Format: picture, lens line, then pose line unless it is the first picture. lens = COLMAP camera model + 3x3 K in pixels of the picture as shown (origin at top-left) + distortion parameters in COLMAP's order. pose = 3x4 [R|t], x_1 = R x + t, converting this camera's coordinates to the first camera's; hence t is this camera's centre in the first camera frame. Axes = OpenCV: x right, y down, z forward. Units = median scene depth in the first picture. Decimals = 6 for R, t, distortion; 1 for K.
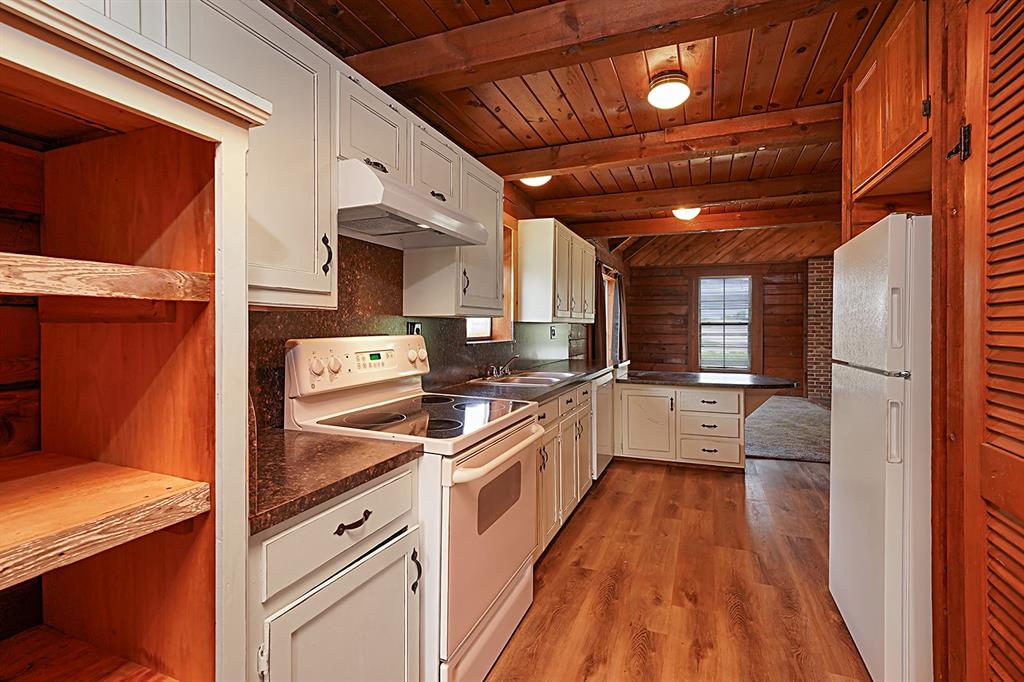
lens RADIAL K [[463.3, 0, 514.7], [0, 463.3, 332.6], [0, 0, 1]] dist [-0.012042, 0.003714]
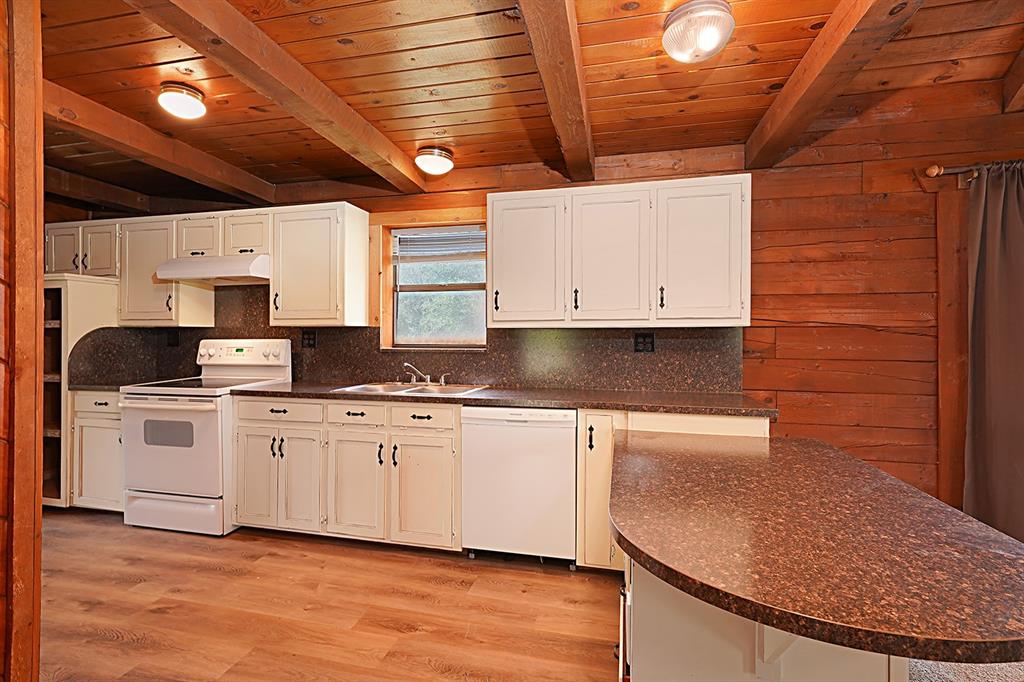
lens RADIAL K [[463.3, 0, 514.7], [0, 463.3, 337.3], [0, 0, 1]] dist [-0.012042, 0.003714]
pose [[0.160371, 0.000423, -0.987057, 1.288361], [-0.013093, 0.999913, -0.001698, -0.007723], [0.986970, 0.013196, 0.160363, 1.387942]]
